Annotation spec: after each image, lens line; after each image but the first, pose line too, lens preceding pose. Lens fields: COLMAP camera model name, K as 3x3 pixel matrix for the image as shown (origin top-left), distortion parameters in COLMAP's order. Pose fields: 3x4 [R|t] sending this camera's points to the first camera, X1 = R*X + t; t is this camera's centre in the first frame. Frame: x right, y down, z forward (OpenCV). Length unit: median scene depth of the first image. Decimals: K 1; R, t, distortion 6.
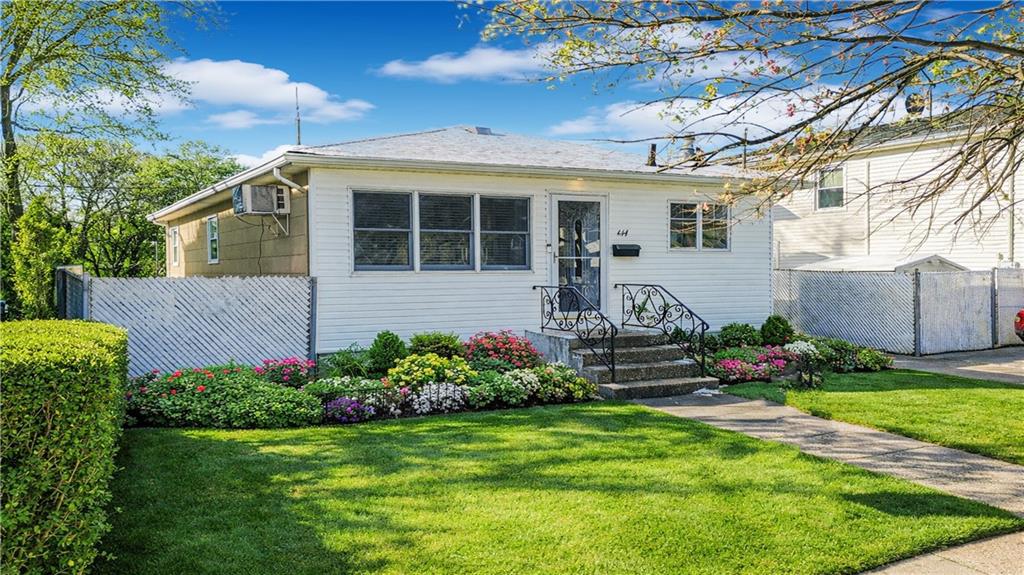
lens RADIAL K [[860.7, 0, 512.0], [0, 860.7, 287.5], [0, 0, 1]] dist [0.006199, 0.002105]
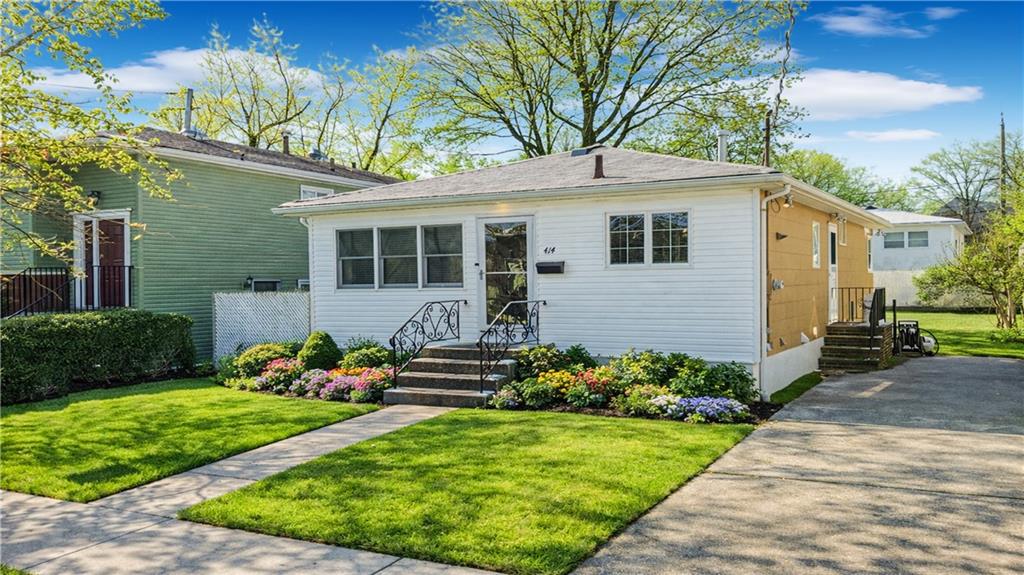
lens RADIAL K [[860.7, 0, 512.0], [0, 860.7, 287.5], [0, 0, 1]] dist [0.006199, 0.002105]
pose [[0.529288, 0.003507, -0.848435, 0.993458], [-0.011202, 0.999933, -0.002855, -0.016868], [0.848368, 0.011016, 0.529292, 0.440251]]
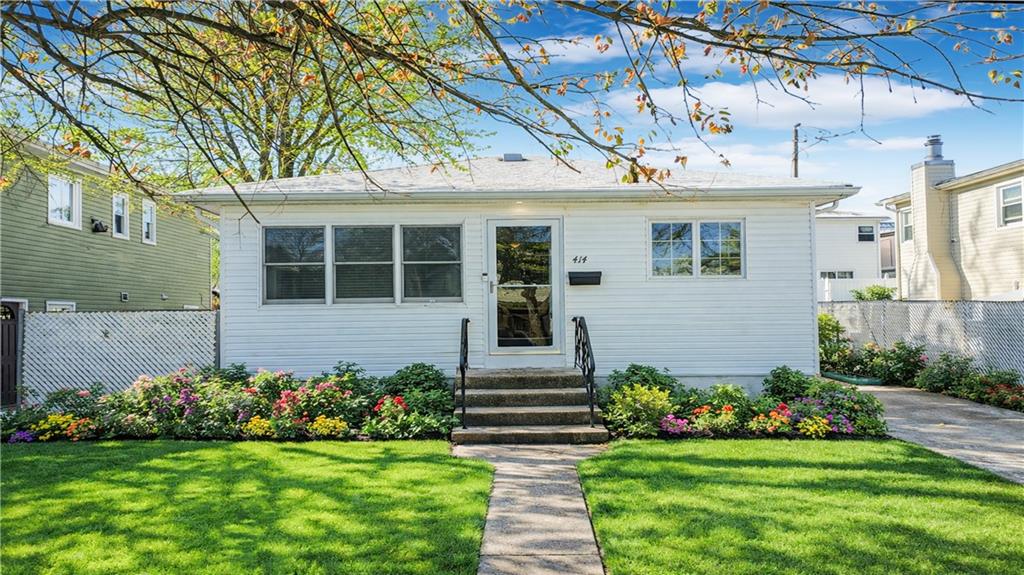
lens RADIAL K [[860.7, 0, 512.0], [0, 860.7, 287.5], [0, 0, 1]] dist [0.006199, 0.002105]
pose [[0.897935, -0.011185, -0.439986, 0.469951], [-0.002246, 0.999548, -0.029993, -0.007898], [0.440122, 0.027920, 0.897504, 0.176834]]
